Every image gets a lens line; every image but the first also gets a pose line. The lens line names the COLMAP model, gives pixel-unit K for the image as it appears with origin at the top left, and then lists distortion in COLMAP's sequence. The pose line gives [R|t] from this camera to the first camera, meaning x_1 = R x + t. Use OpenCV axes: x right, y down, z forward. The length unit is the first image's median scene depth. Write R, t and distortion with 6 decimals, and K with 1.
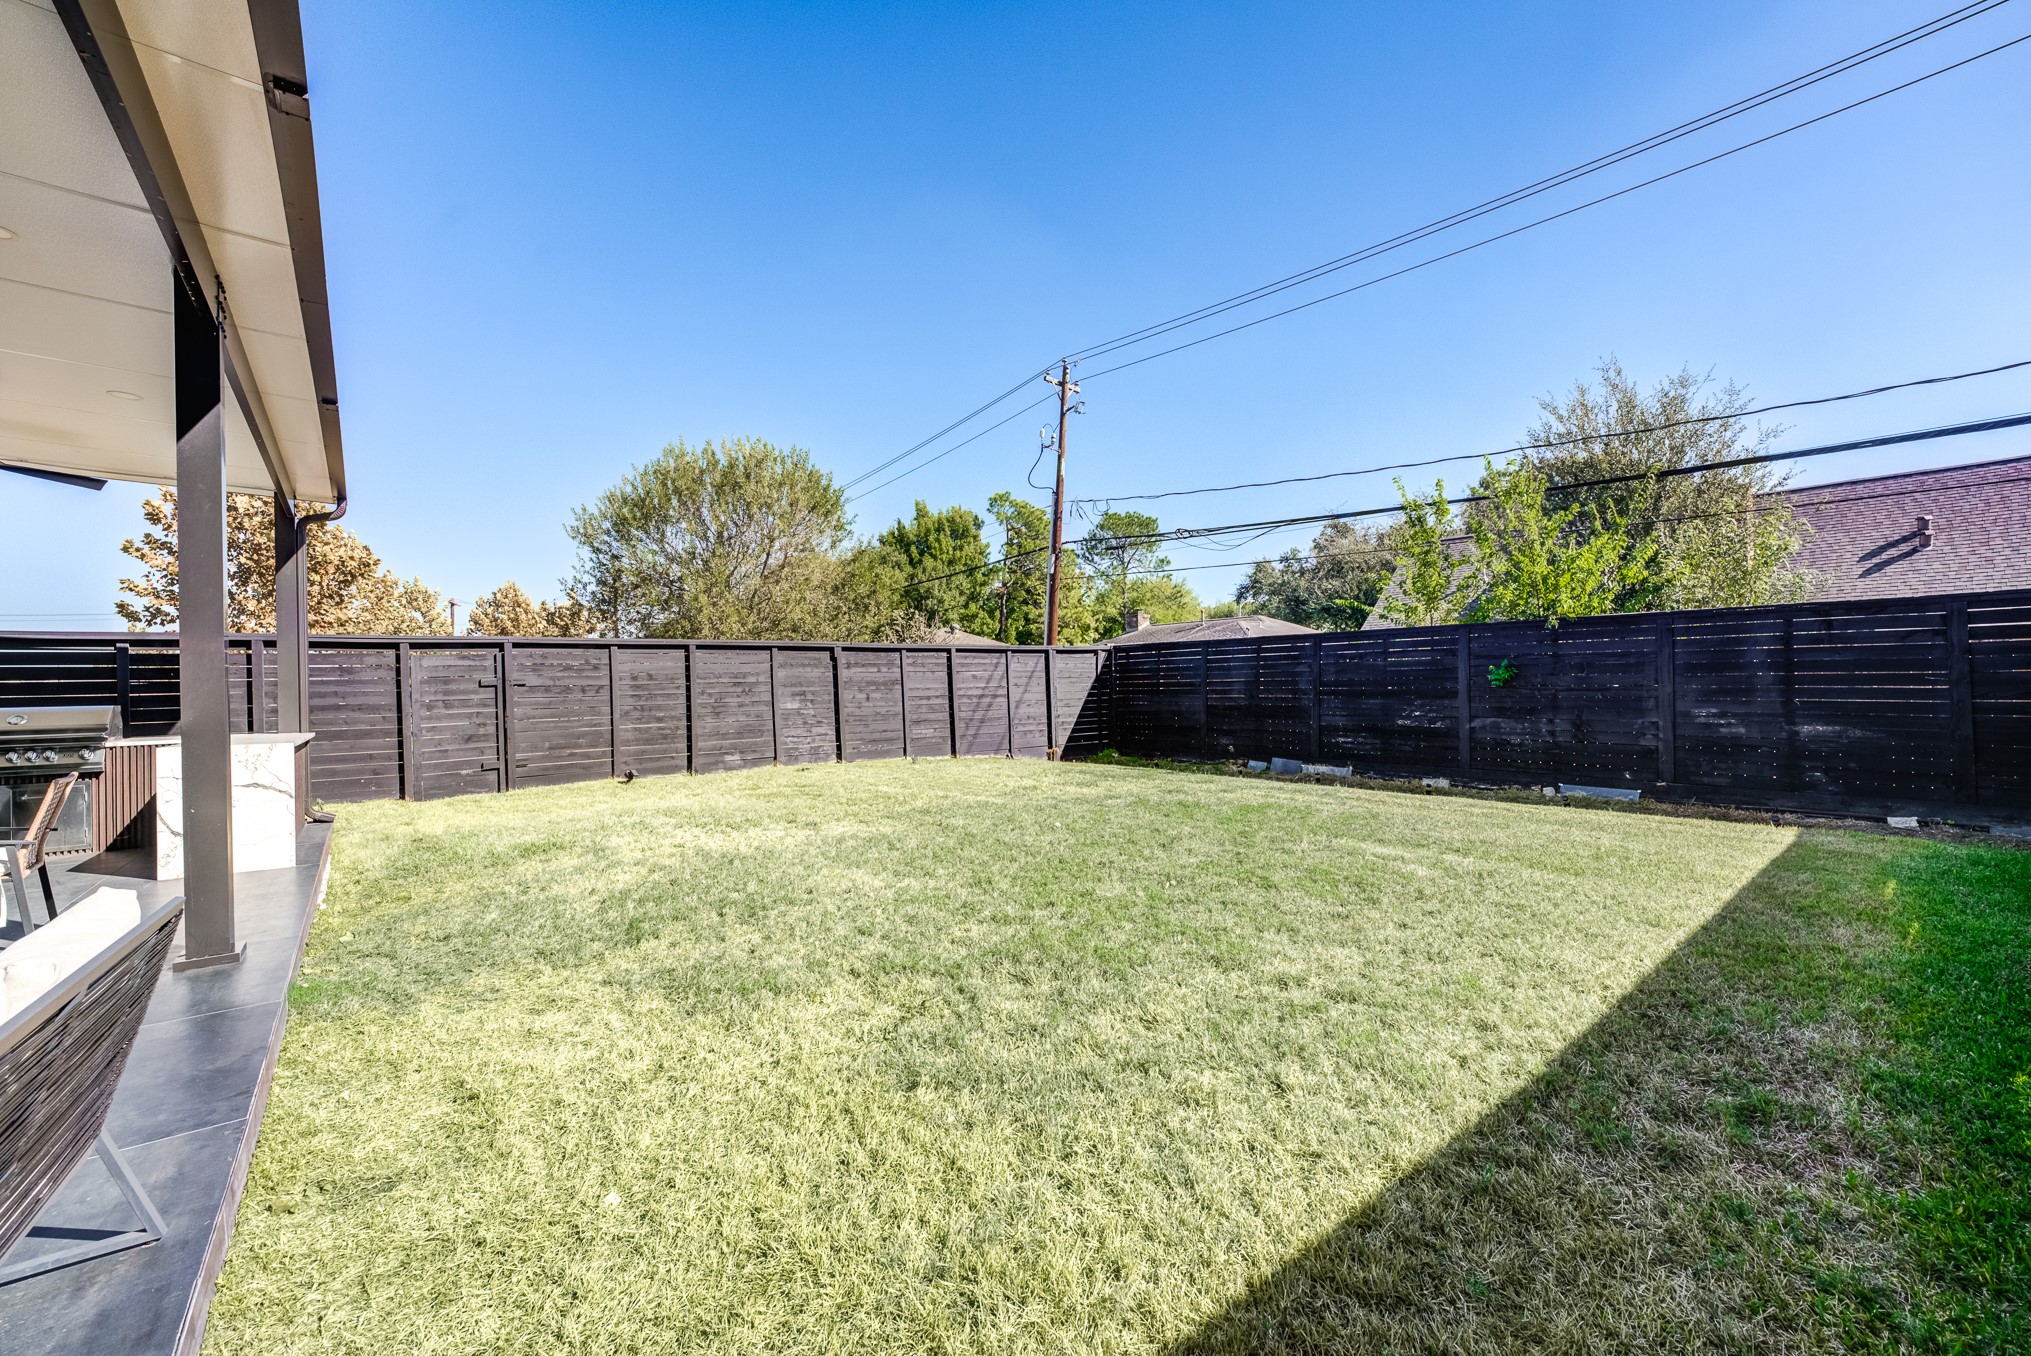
lens RADIAL K [[820.2, 0, 1009.0], [0, 820.2, 686.8], [0, 0, 1]] dist [-0.009027, 0.000514]
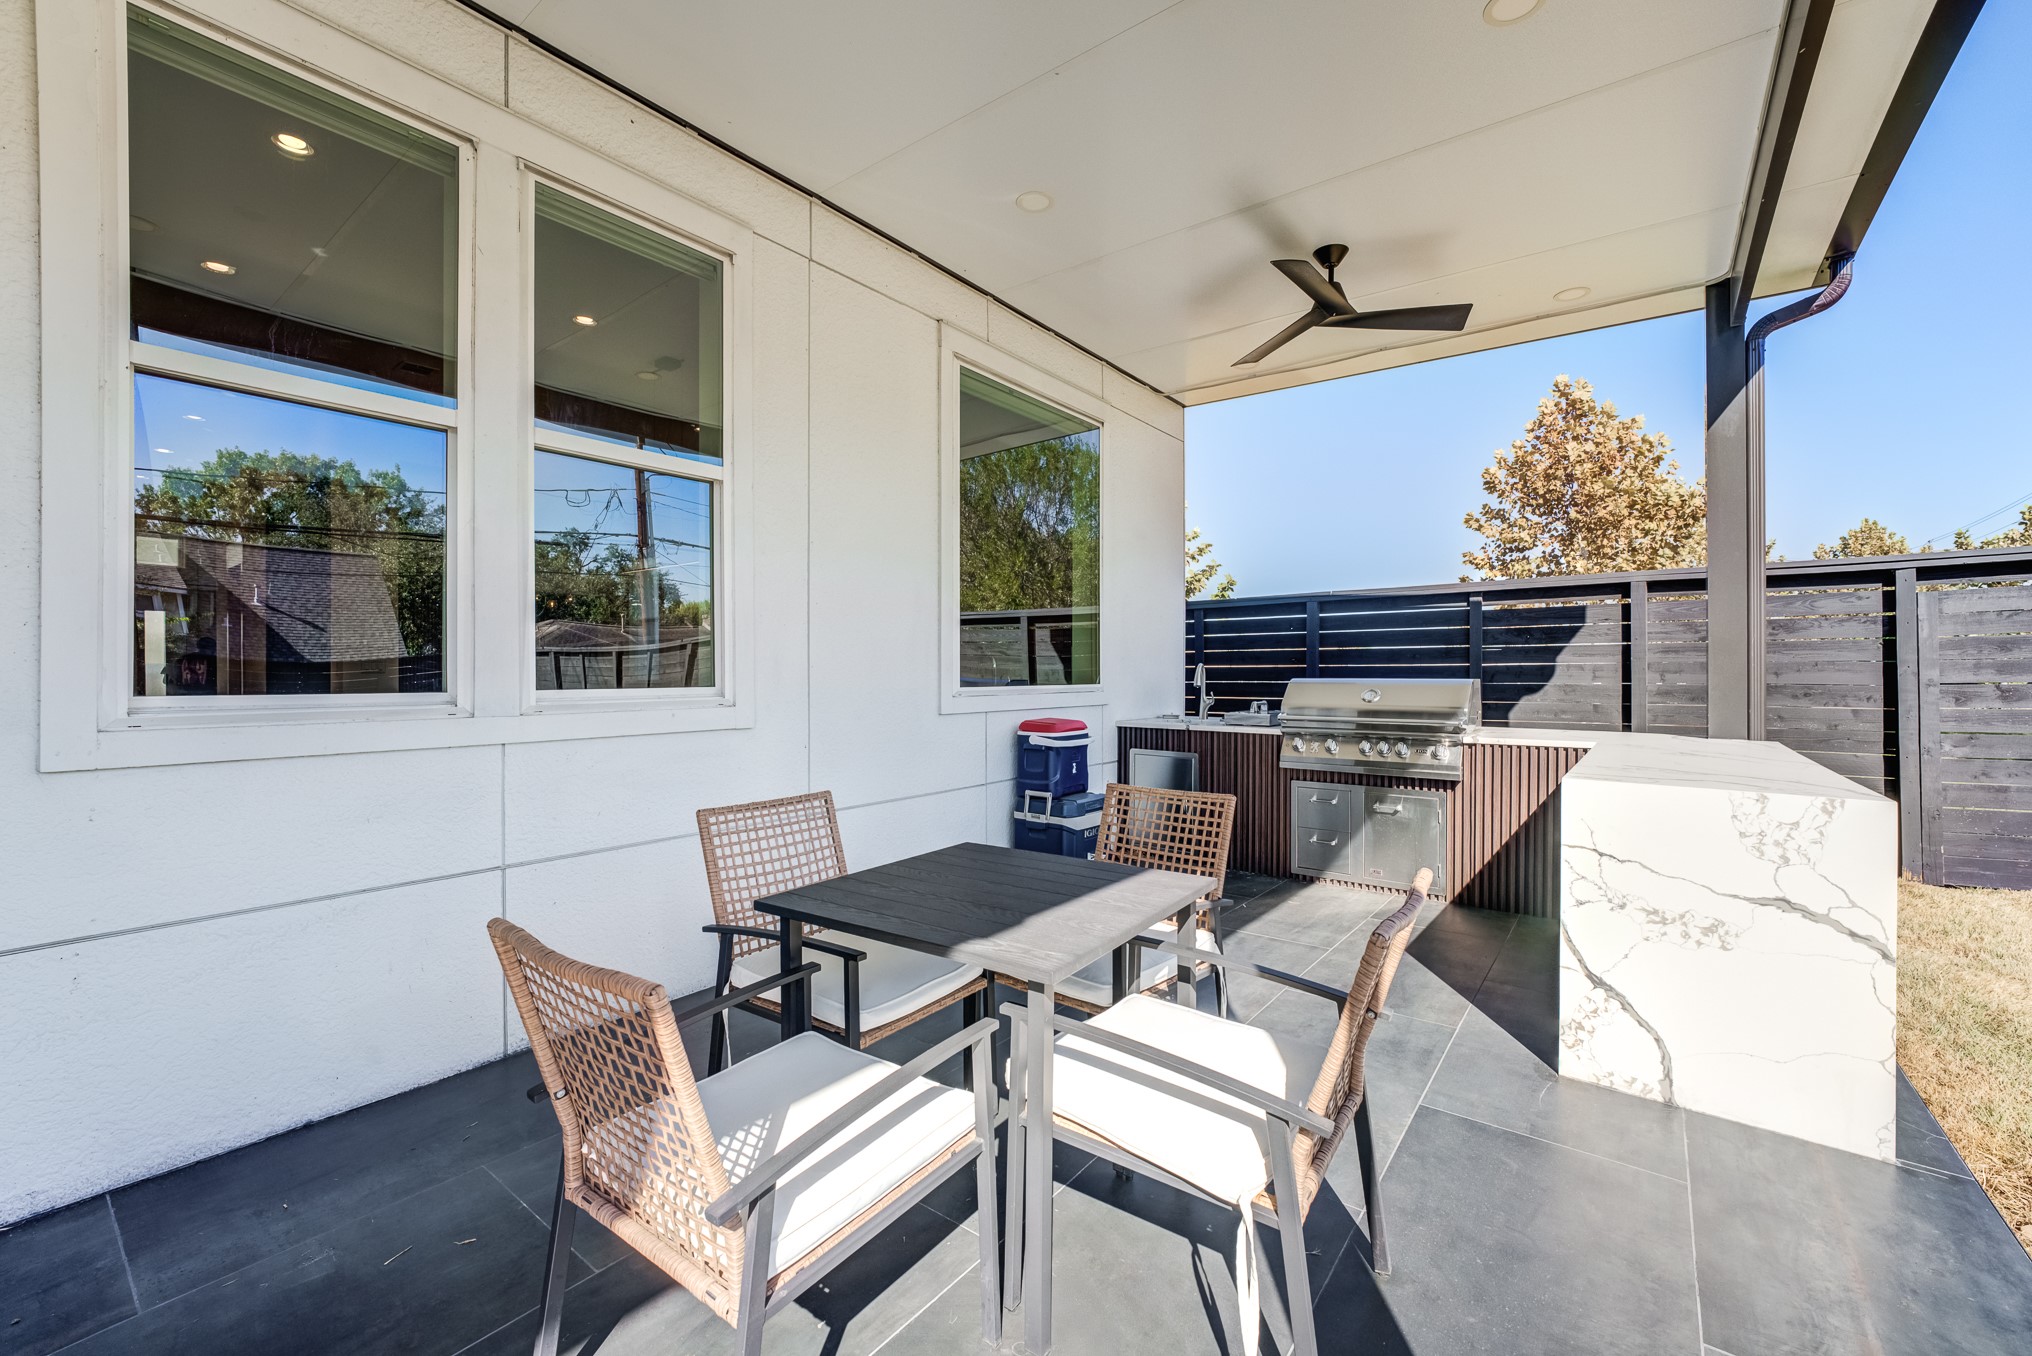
lens RADIAL K [[820.6, 0, 1022.2], [0, 820.6, 680.8], [0, 0, 1]] dist [-0.009027, 0.000514]
pose [[0.253072, 0.027072, -0.967069, -0.374779], [-0.005331, 0.999632, 0.026588, 0.005648], [0.967433, -0.001574, 0.253123, 0.323604]]
